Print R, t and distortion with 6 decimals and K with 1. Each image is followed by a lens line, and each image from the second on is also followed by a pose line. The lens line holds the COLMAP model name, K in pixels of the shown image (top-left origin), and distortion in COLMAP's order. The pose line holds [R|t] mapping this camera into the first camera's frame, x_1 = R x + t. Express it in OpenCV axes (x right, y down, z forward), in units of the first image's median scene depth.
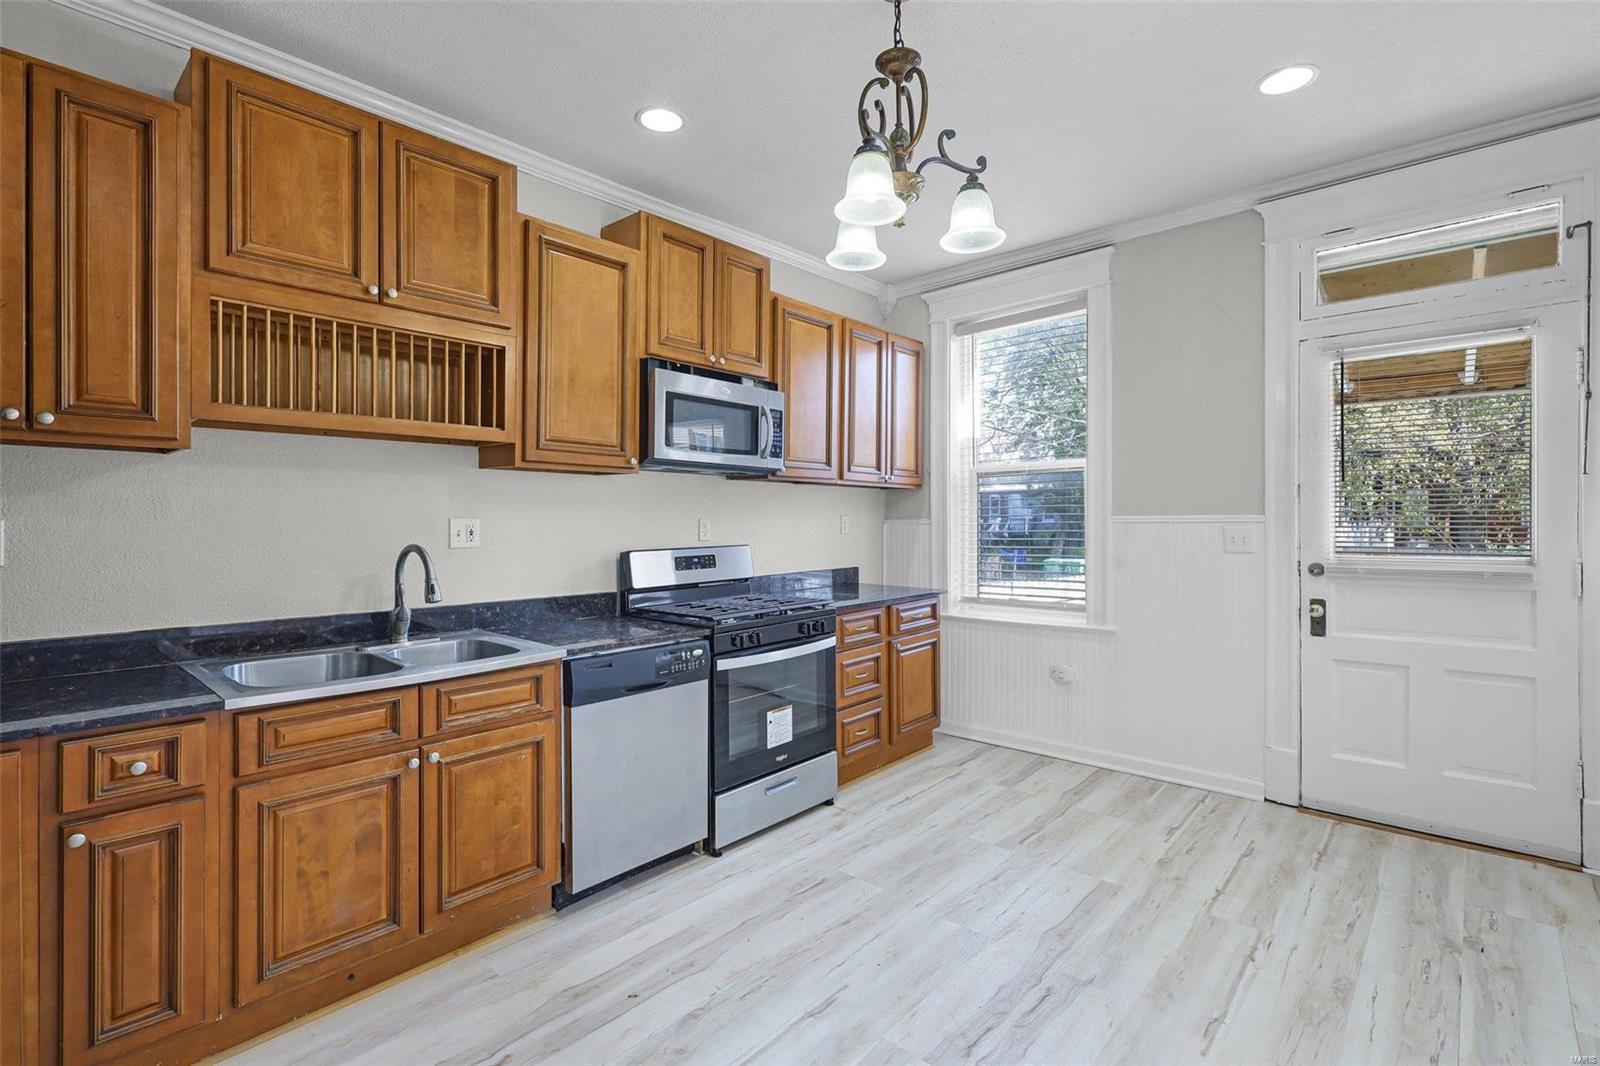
lens RADIAL K [[744.4, 0, 798.2], [0, 744.4, 523.6], [0, 0, 1]] dist [0.001027, 0.001033]
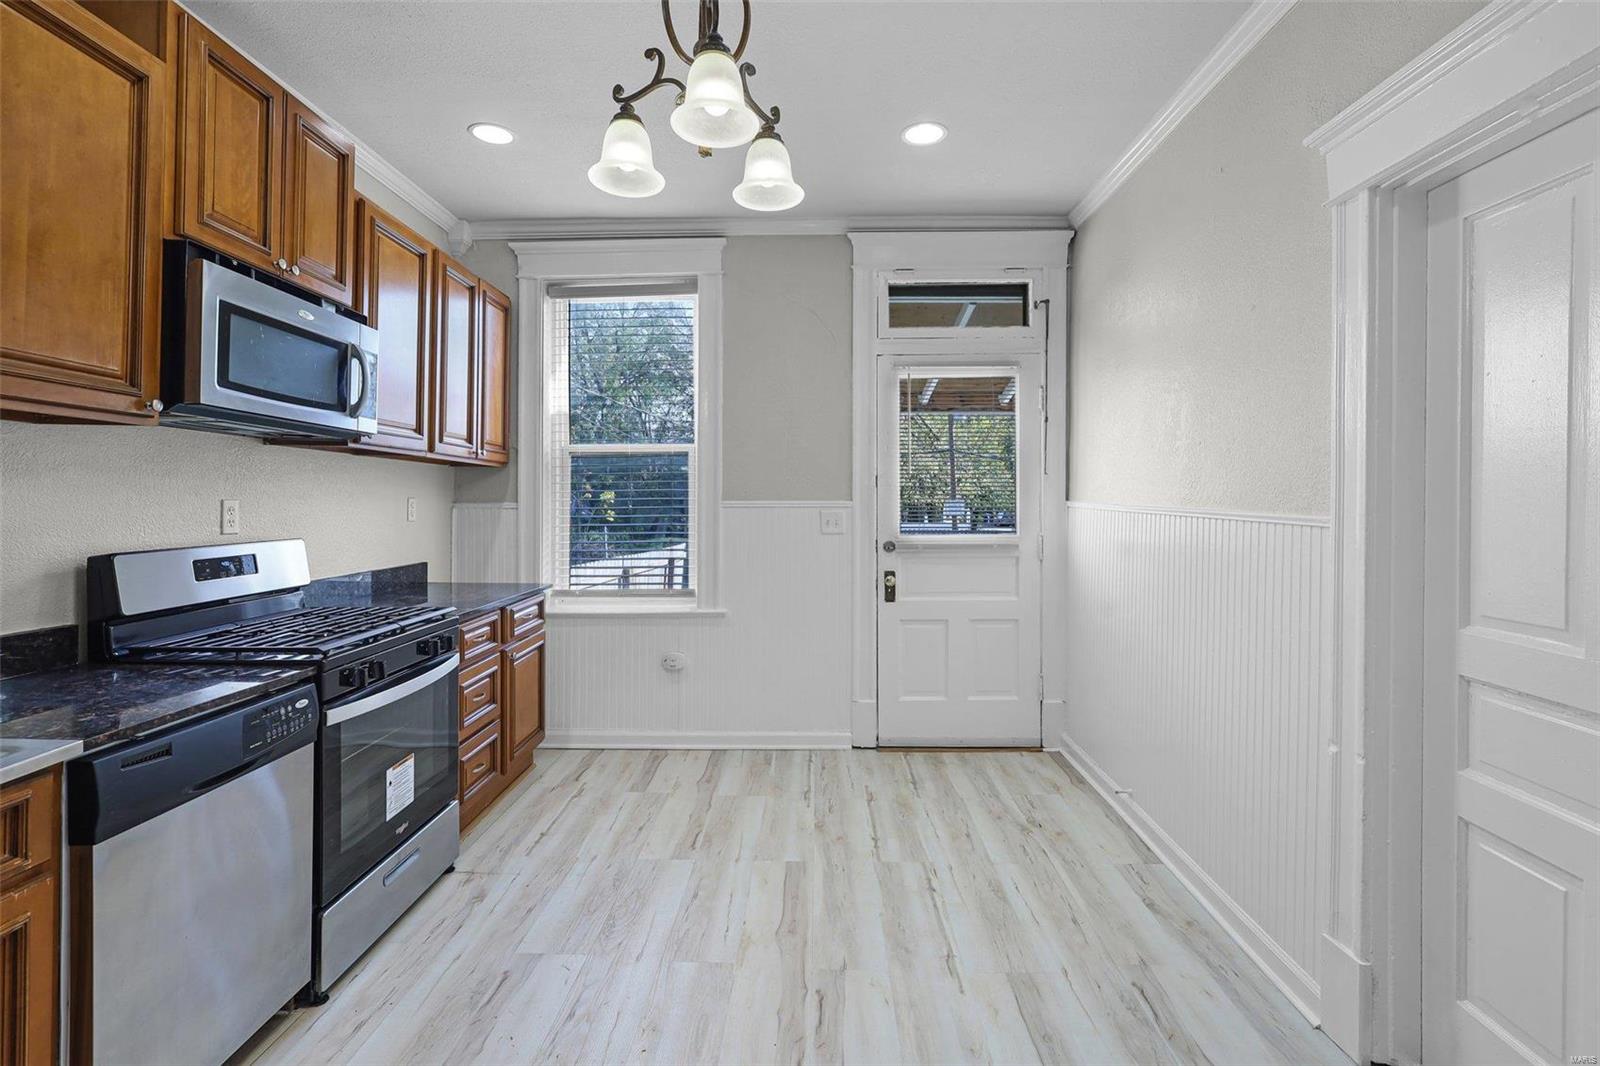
lens RADIAL K [[748.3, 0, 800.7], [0, 748.3, 501.7], [0, 0, 1]] dist [-0.000741, 0.000930]
pose [[0.754039, 0.006156, 0.656801, -0.210605], [-0.000990, 0.999966, -0.008236, -0.000741], [-0.656829, 0.005560, 0.754019, 0.185428]]
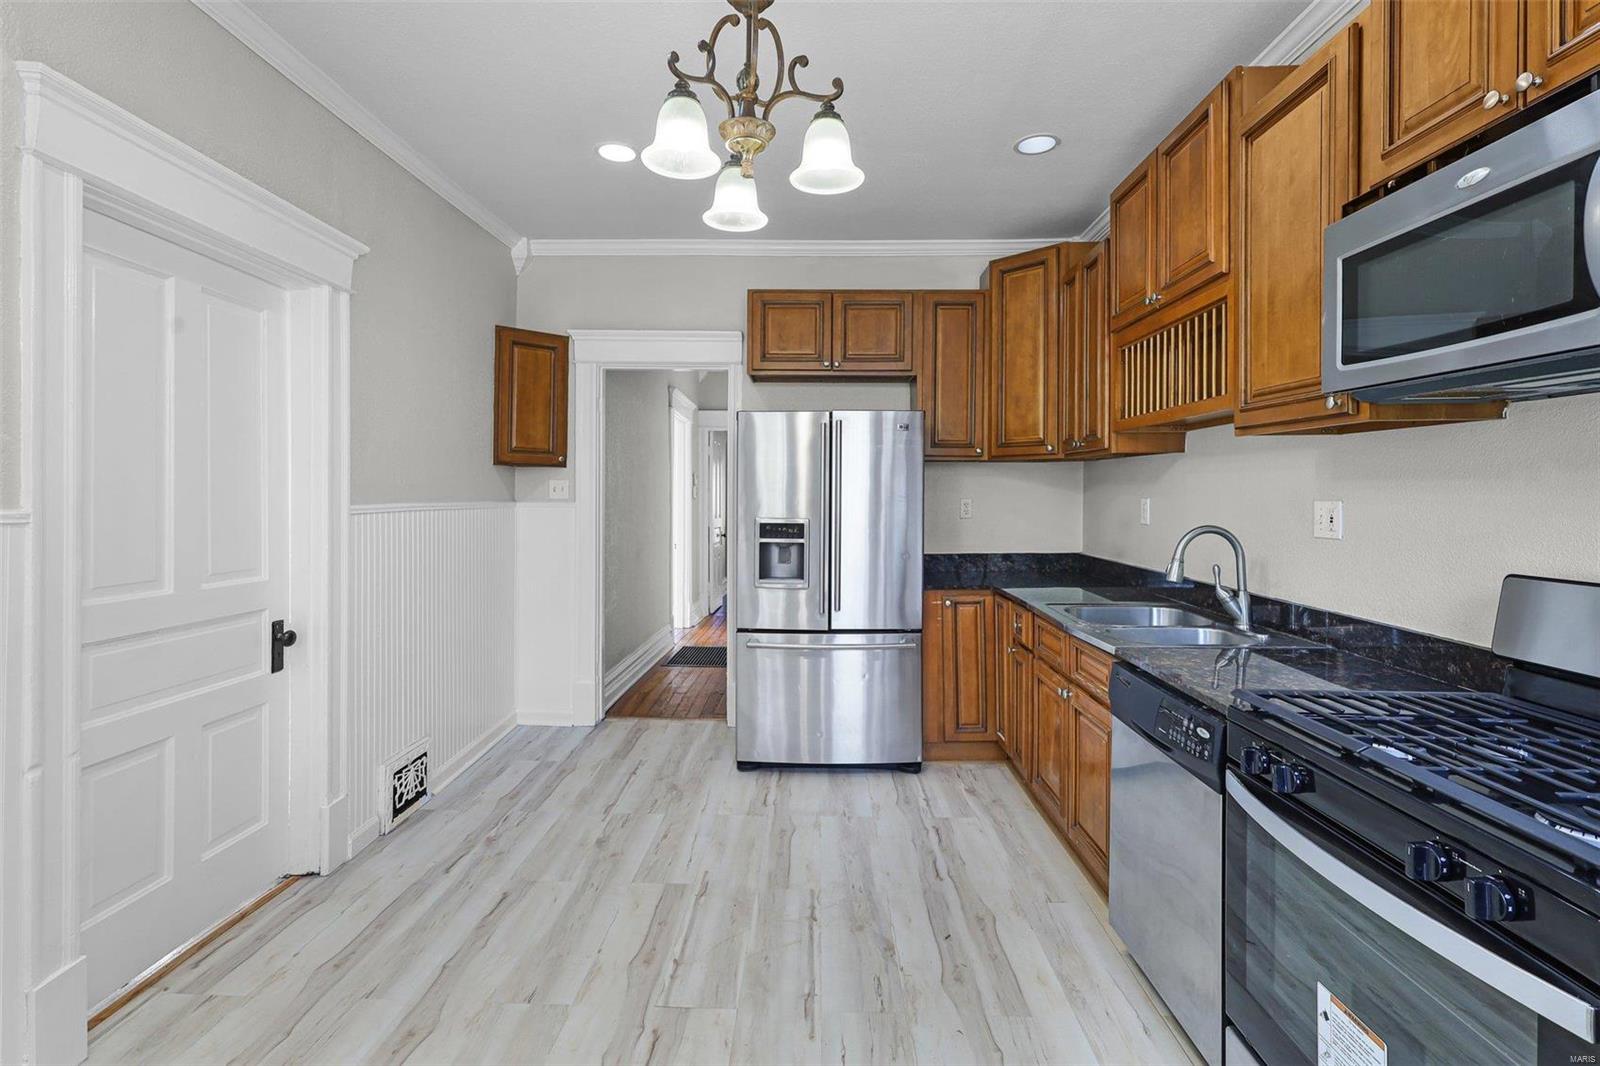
lens RADIAL K [[748.3, 0, 800.7], [0, 748.3, 501.7], [0, 0, 1]] dist [-0.000741, 0.000930]
pose [[-0.753348, 0.004510, -0.657606, 0.429263], [-0.008423, 0.999828, 0.016506, -0.013123], [0.657568, 0.017974, -0.753181, 1.088071]]
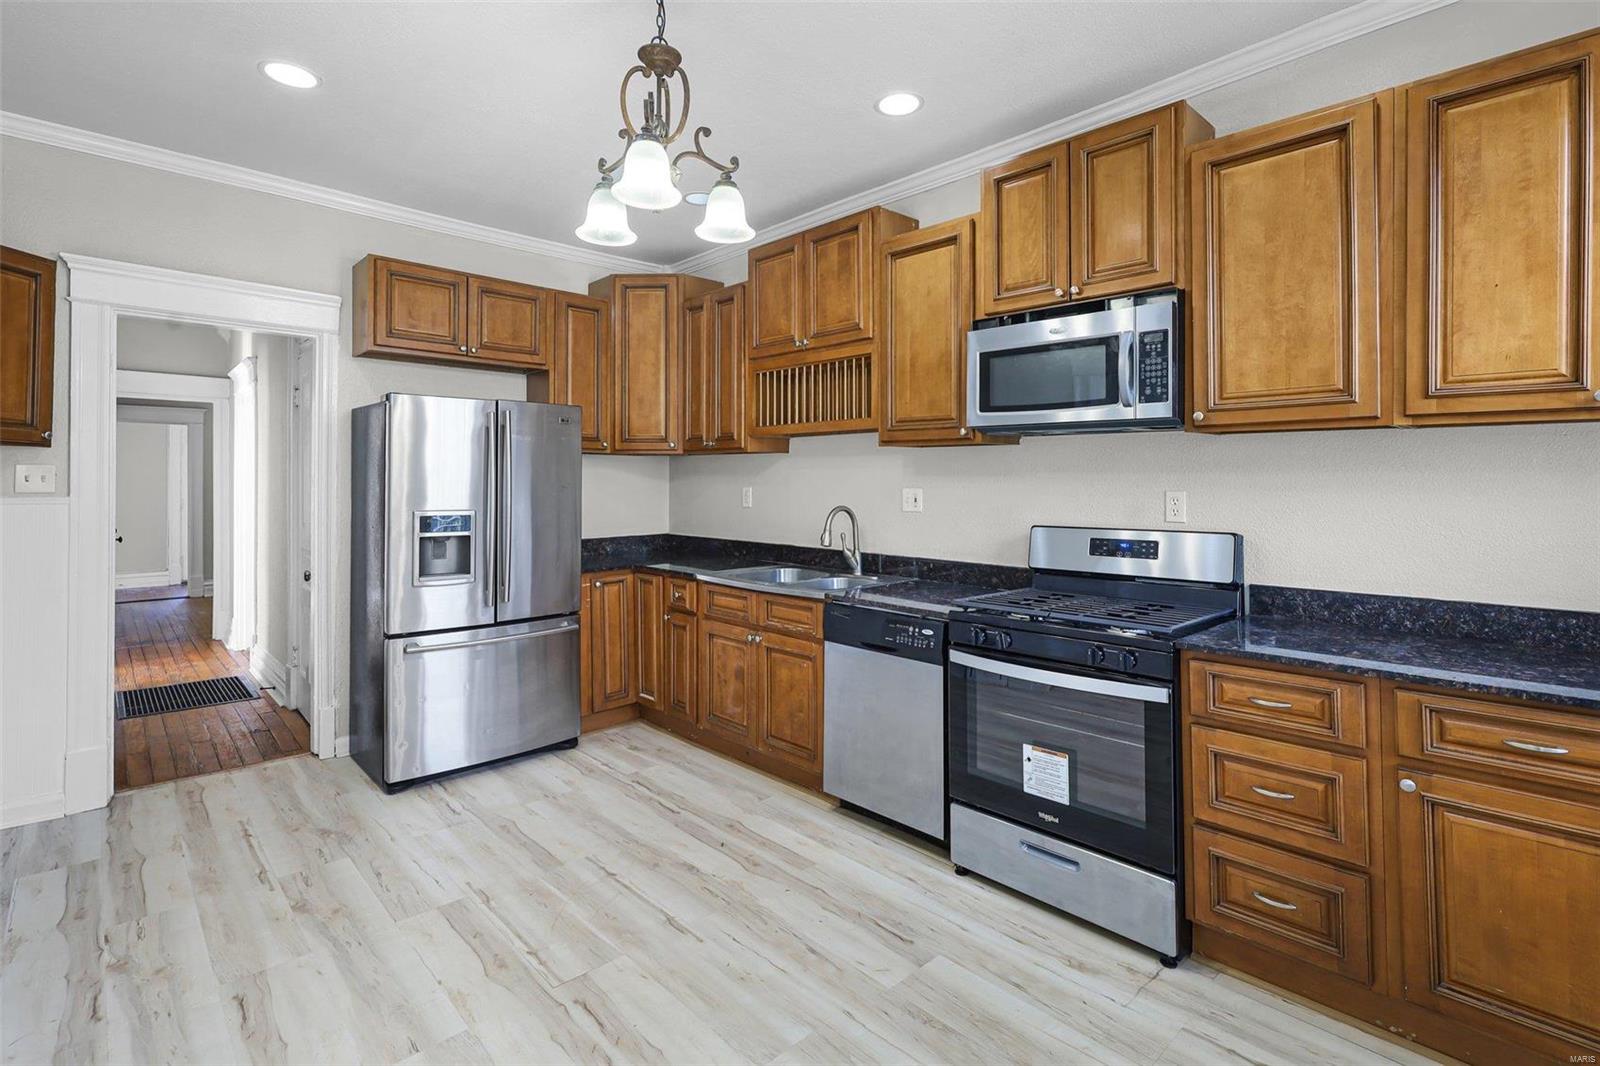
lens RADIAL K [[755.2, 0, 798.1], [0, 755.2, 478.5], [0, 0, 1]] dist [-0.001459, 0.000794]
pose [[-0.076919, -0.005650, -0.997021, 0.736095], [-0.009085, 0.999946, -0.004965, -0.013900], [0.996996, 0.008676, -0.076966, 0.803636]]
